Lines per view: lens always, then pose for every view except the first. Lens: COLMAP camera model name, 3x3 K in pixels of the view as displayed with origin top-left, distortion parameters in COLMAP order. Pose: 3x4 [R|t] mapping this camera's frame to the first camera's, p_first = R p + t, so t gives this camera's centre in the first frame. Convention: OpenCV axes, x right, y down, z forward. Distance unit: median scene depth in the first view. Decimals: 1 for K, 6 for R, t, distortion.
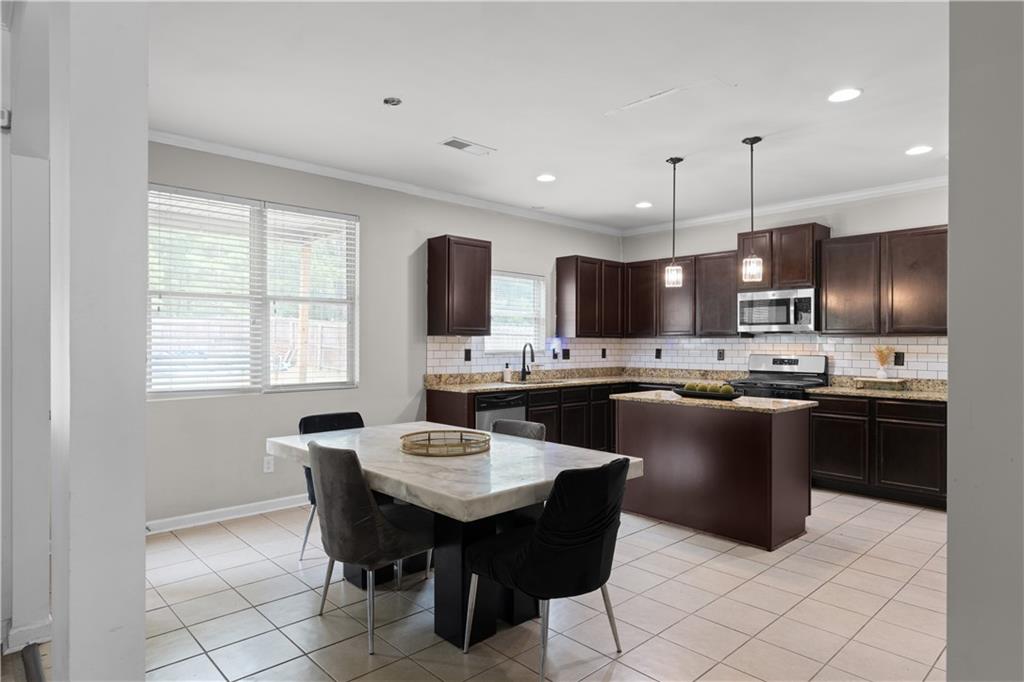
lens RADIAL K [[592.5, 0, 519.4], [0, 592.5, 339.2], [0, 0, 1]] dist [0.002951, 0.000424]
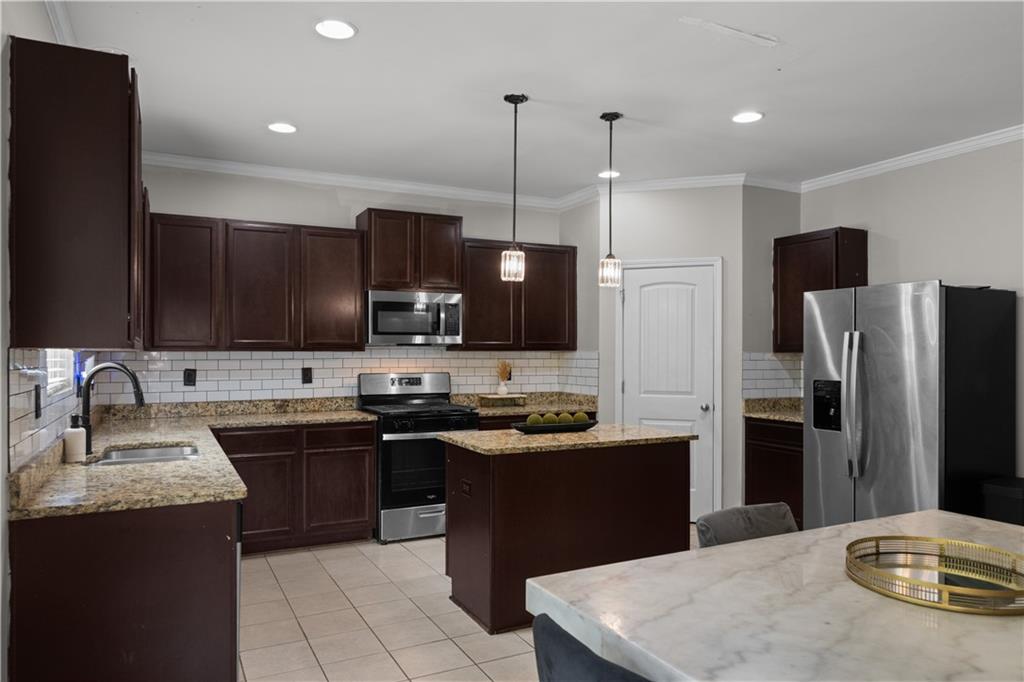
lens RADIAL K [[697.5, 0, 520.3], [0, 697.5, 350.8], [0, 0, 1]] dist [0.002053, 0.000113]
pose [[0.271433, 0.000300, 0.962457, -0.397536], [-0.004815, 0.999988, 0.001046, -0.004675], [-0.962445, -0.004918, 0.271431, 0.579962]]
